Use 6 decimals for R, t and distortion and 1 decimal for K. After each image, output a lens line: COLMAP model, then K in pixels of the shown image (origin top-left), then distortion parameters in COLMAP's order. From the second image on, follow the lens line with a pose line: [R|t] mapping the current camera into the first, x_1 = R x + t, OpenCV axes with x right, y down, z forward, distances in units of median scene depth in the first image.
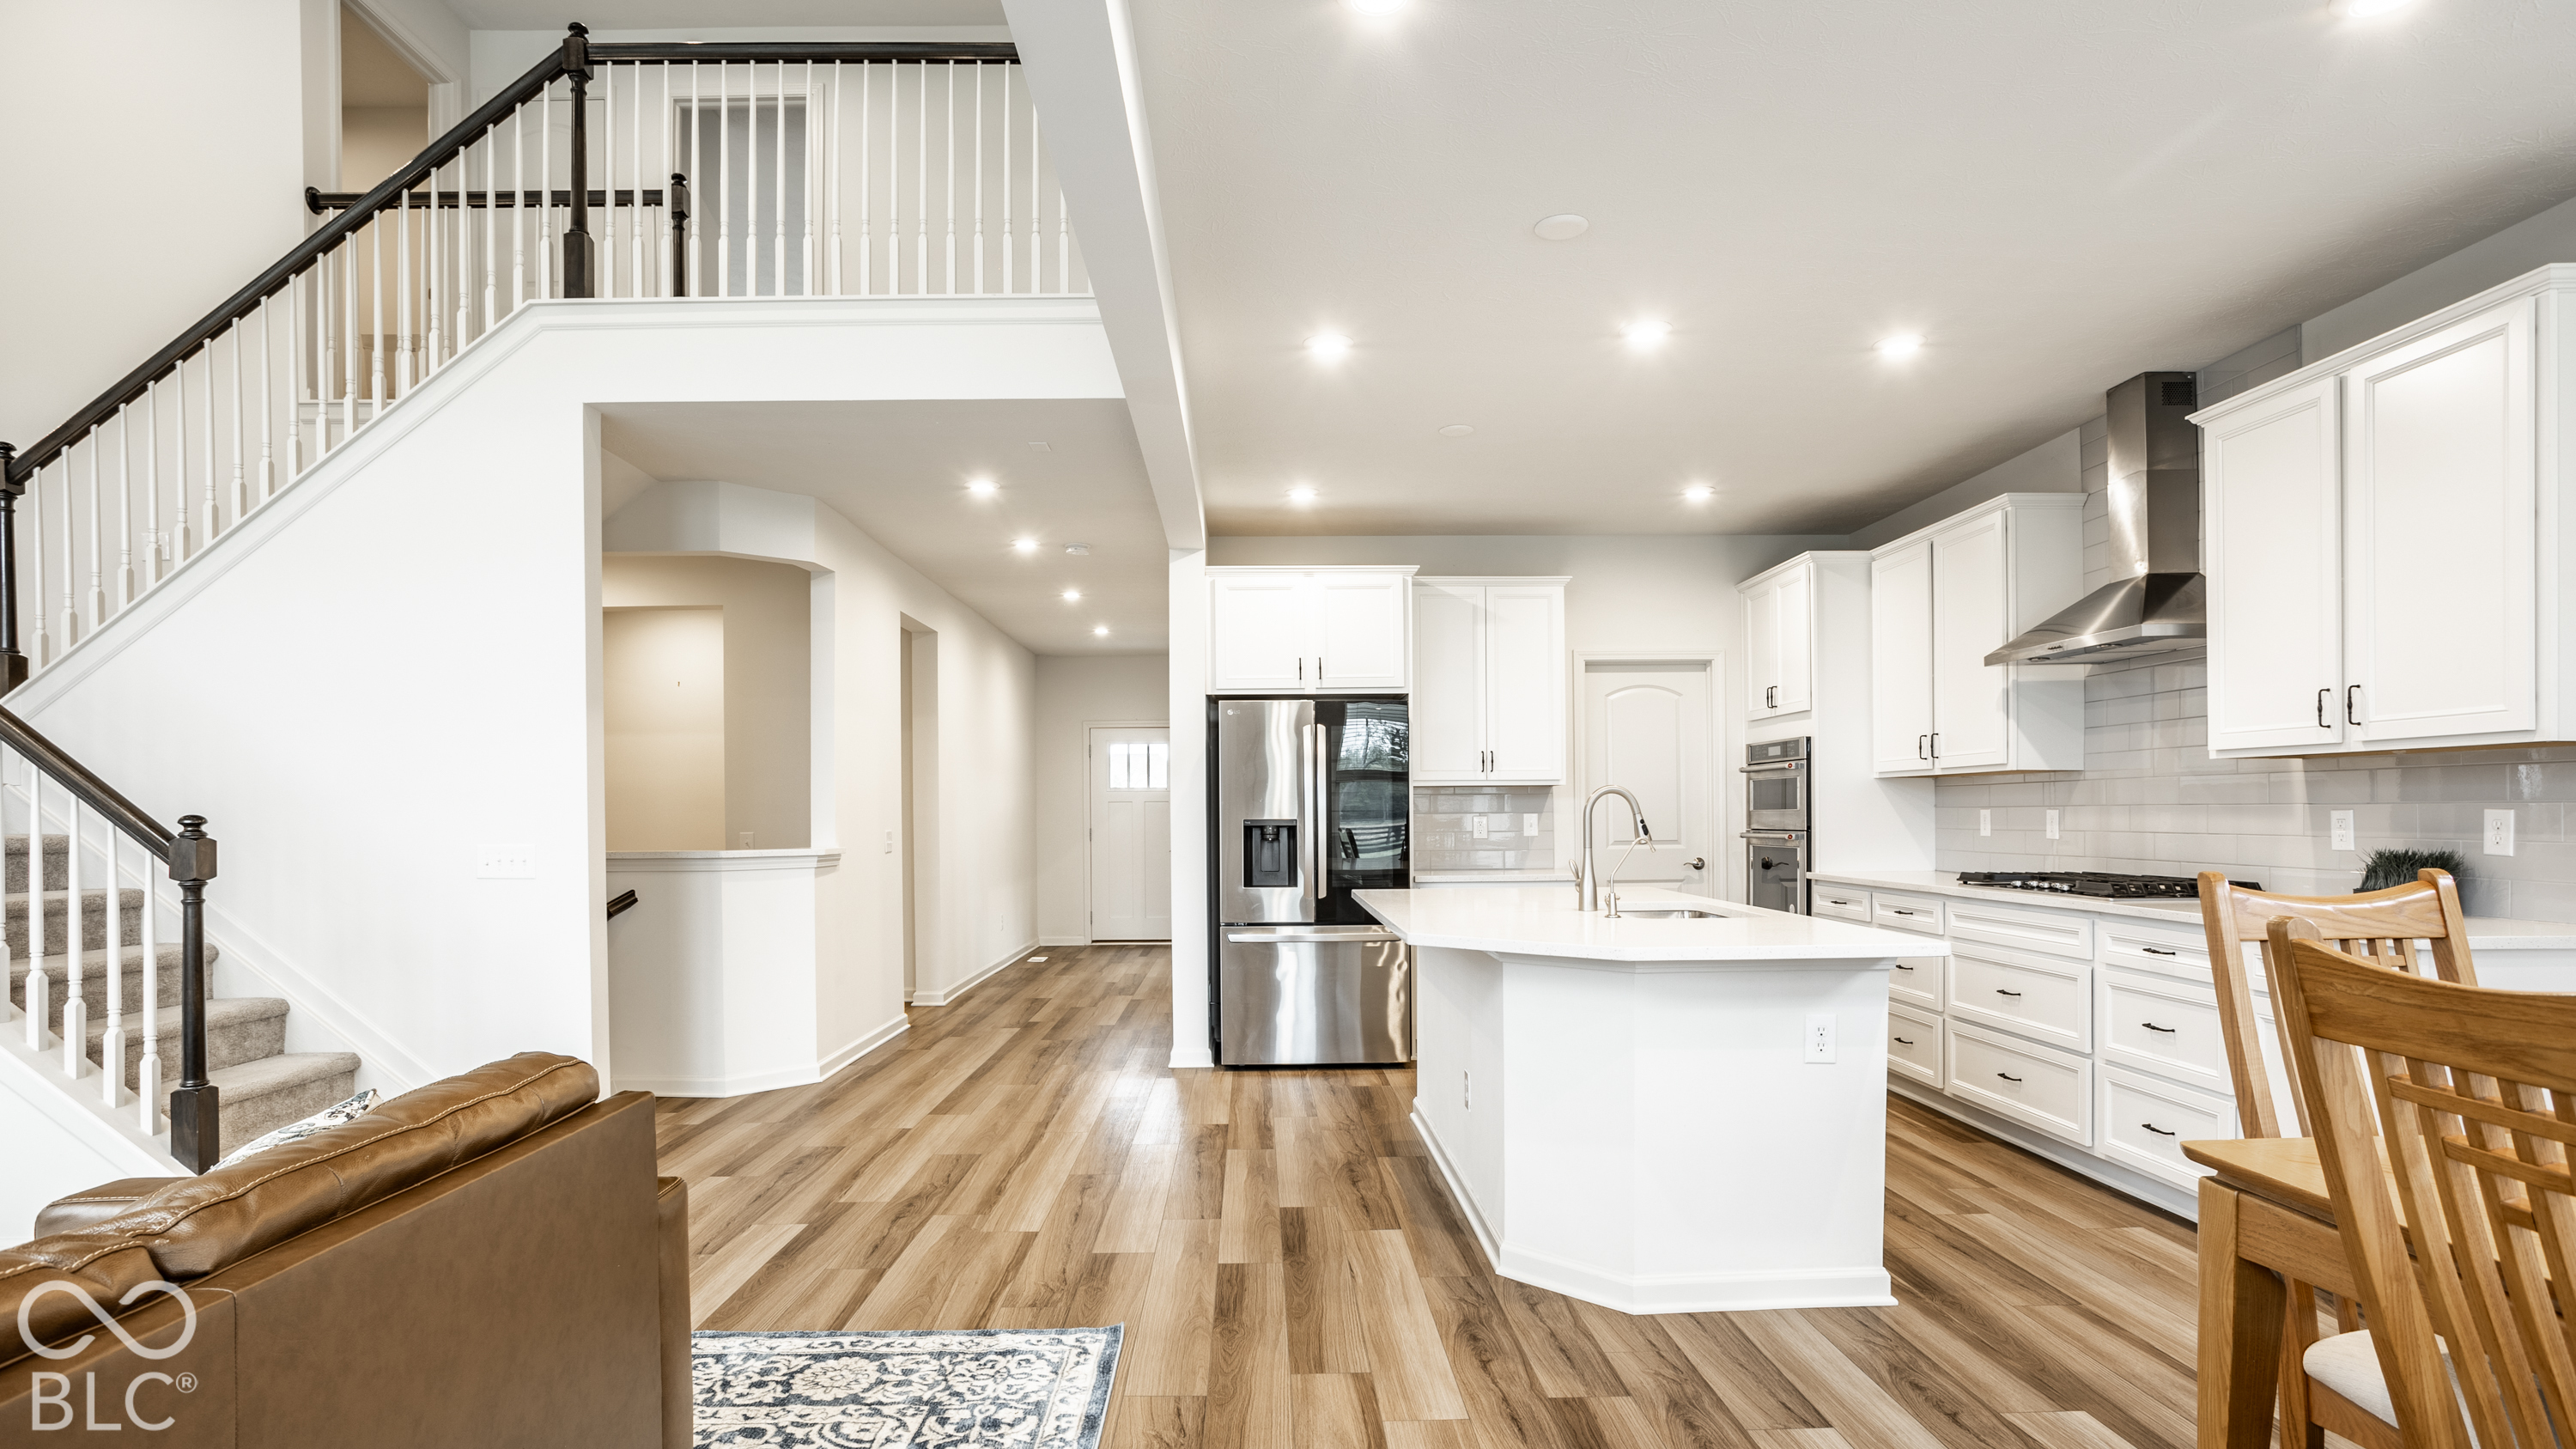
lens RADIAL K [[1267.7, 0, 1285.5], [0, 1267.7, 820.7], [0, 0, 1]] dist [-0.026477, 0.000480]
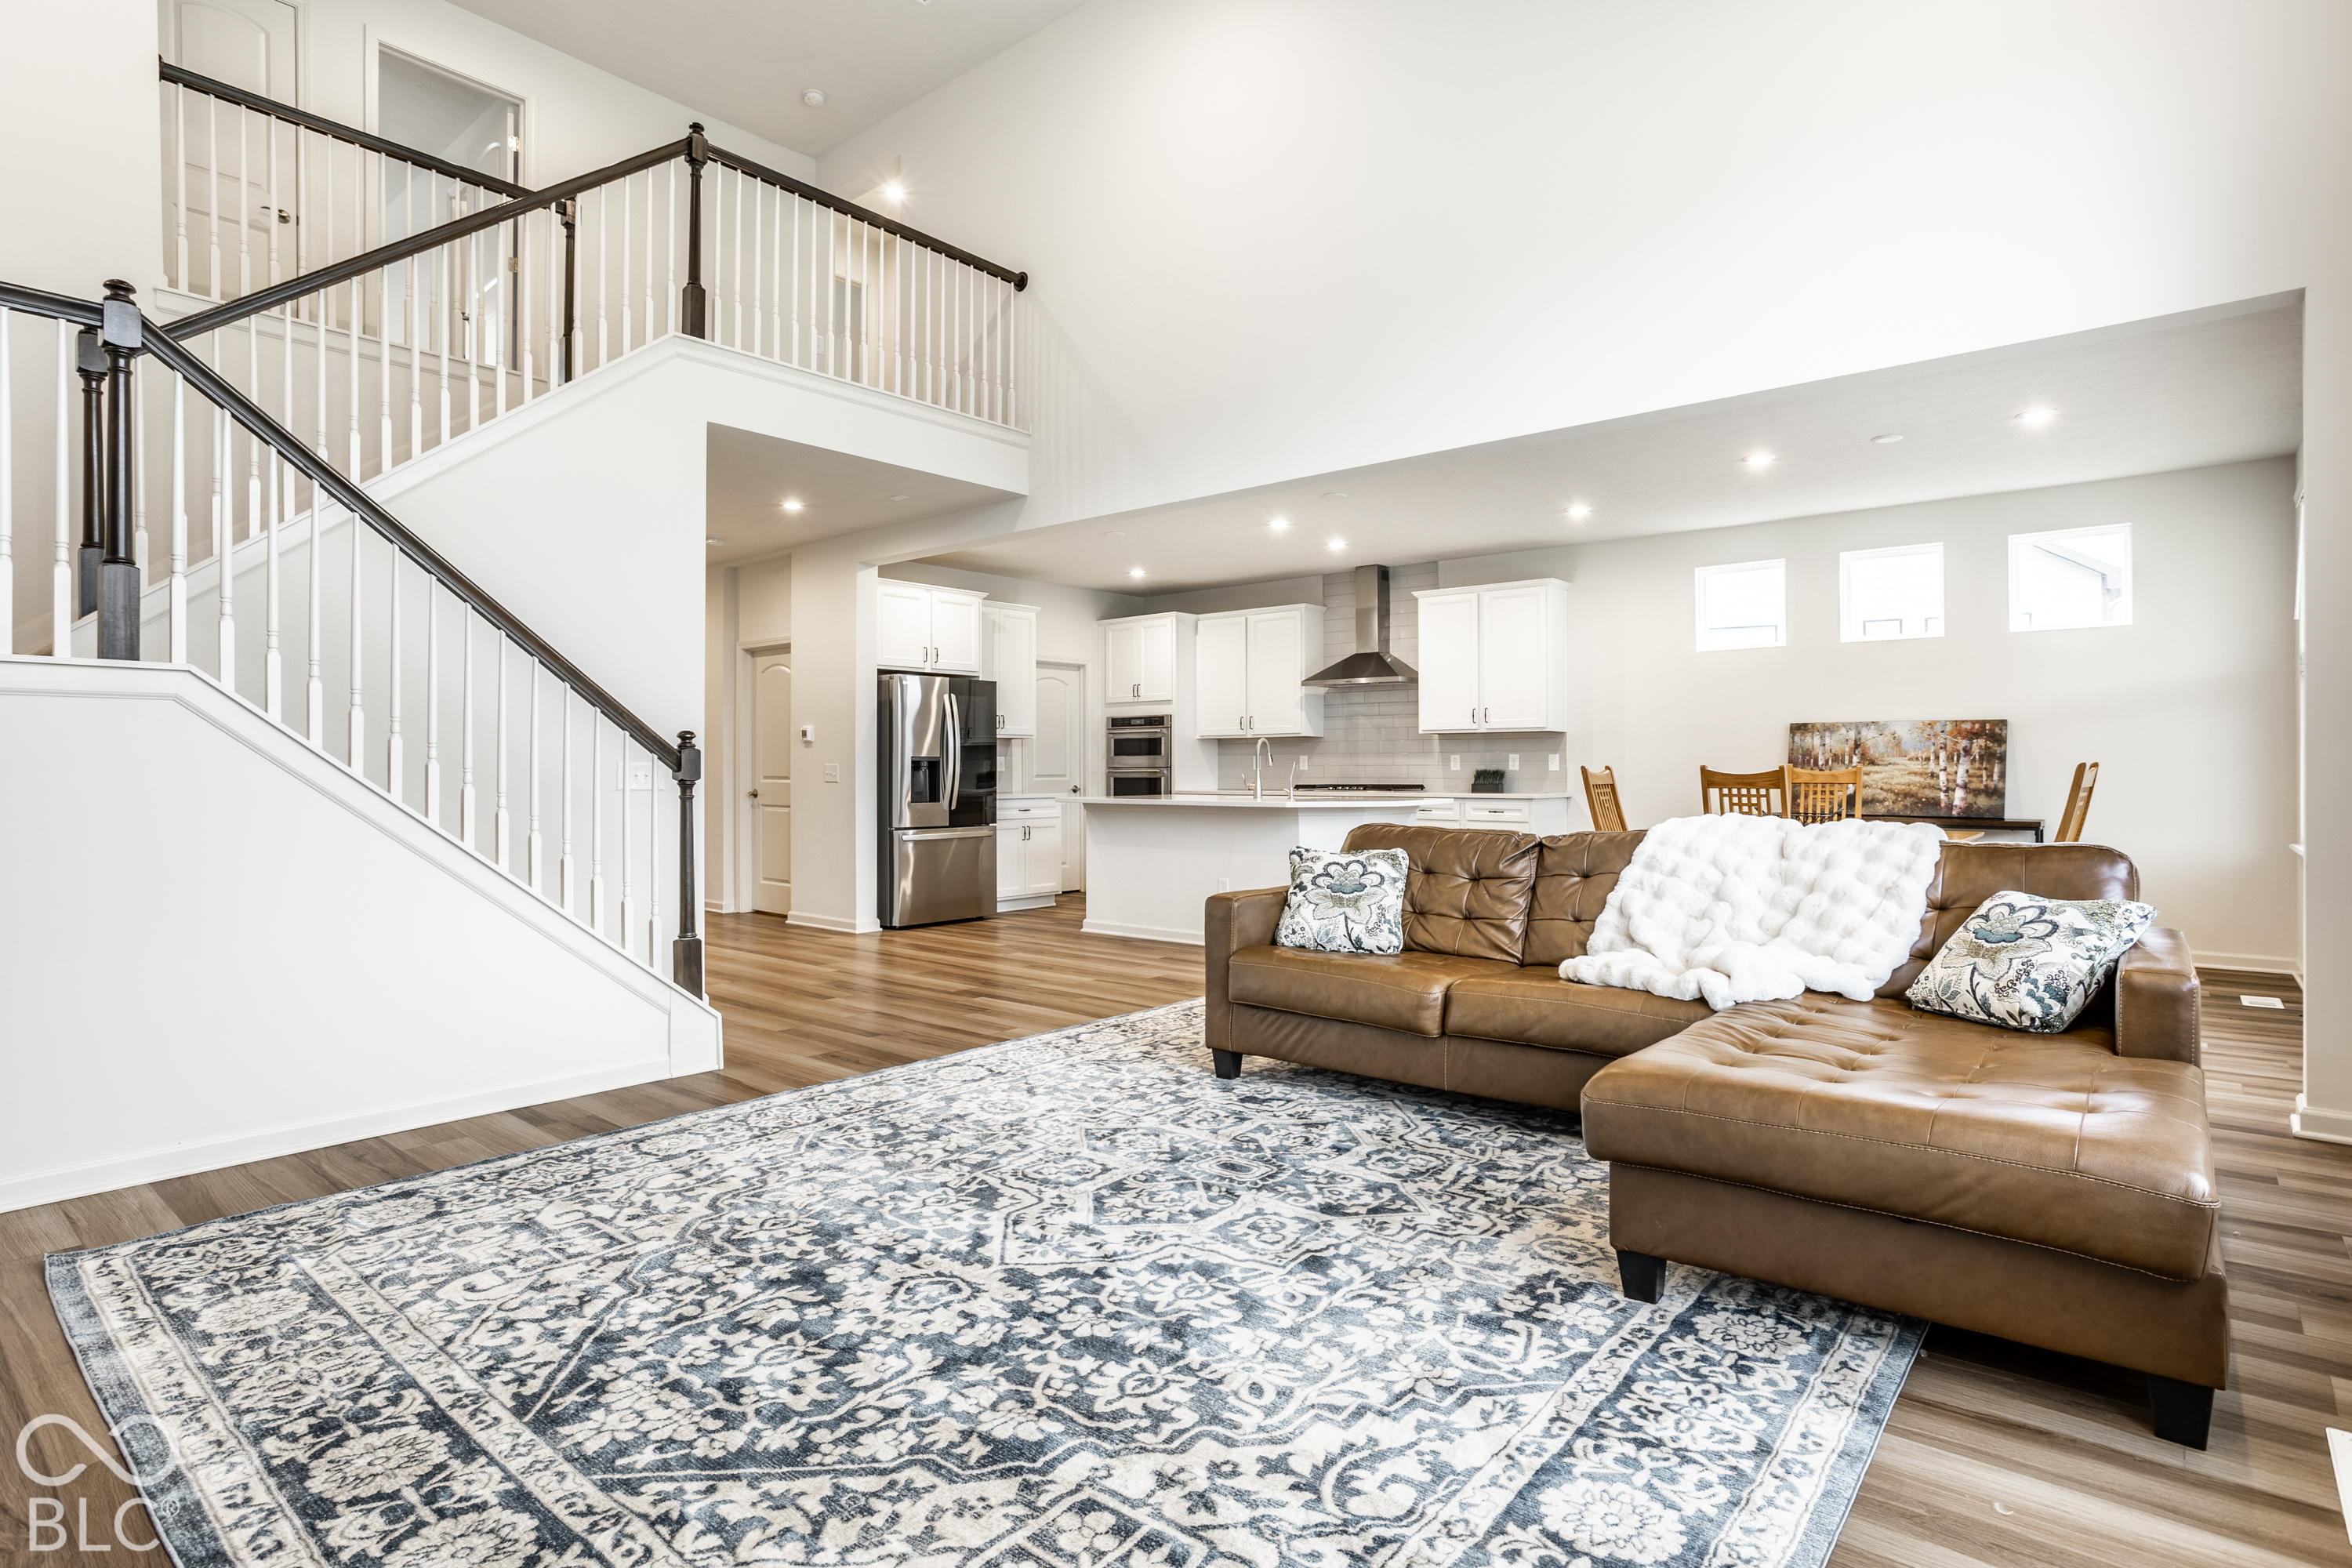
lens RADIAL K [[1216.8, 0, 1148.9], [0, 1216.8, 774.1], [0, 0, 1]] dist [-0.030887, 0.000908]
pose [[0.675056, 0.004359, 0.737754, -1.158149], [0.002181, 0.999966, -0.007904, 0.040364], [-0.737763, 0.006945, 0.675024, -0.173117]]
